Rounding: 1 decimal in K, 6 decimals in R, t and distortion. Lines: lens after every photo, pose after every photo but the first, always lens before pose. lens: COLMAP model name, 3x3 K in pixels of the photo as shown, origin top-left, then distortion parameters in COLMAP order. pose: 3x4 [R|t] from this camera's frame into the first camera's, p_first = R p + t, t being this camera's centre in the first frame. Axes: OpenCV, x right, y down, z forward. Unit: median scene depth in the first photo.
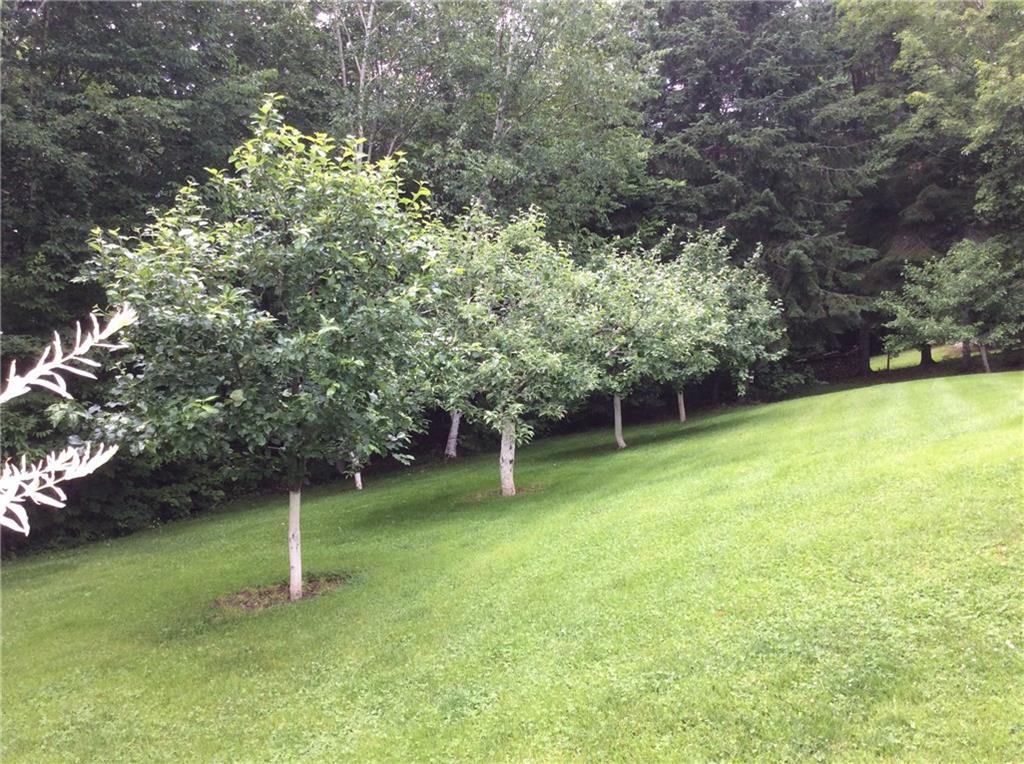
lens RADIAL K [[957.4, 0, 512.0], [0, 957.4, 382.0], [0, 0, 1]] dist [0.012464, 0.019796]
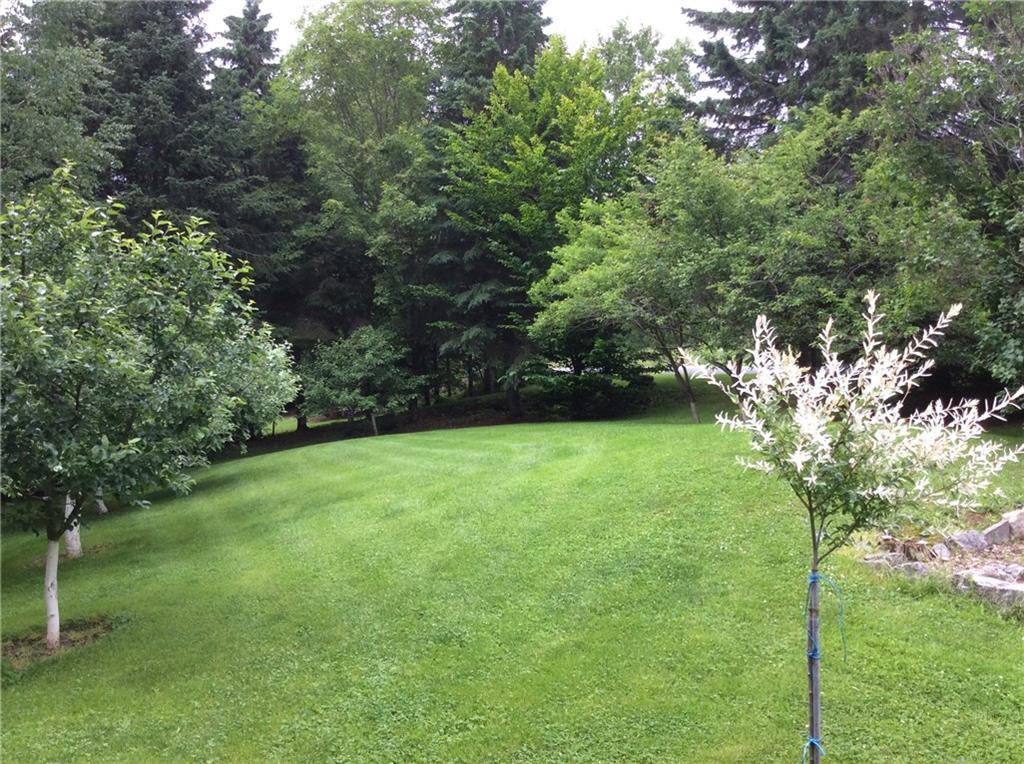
lens RADIAL K [[947.9, 0, 512.0], [0, 947.9, 382.0], [0, 0, 1]] dist [0.152481, -0.323919]
pose [[0.763467, 0.026526, 0.645302, -0.164180], [0.022882, 0.997418, -0.068072, 0.009103], [-0.645442, 0.066736, 0.760889, -0.030003]]
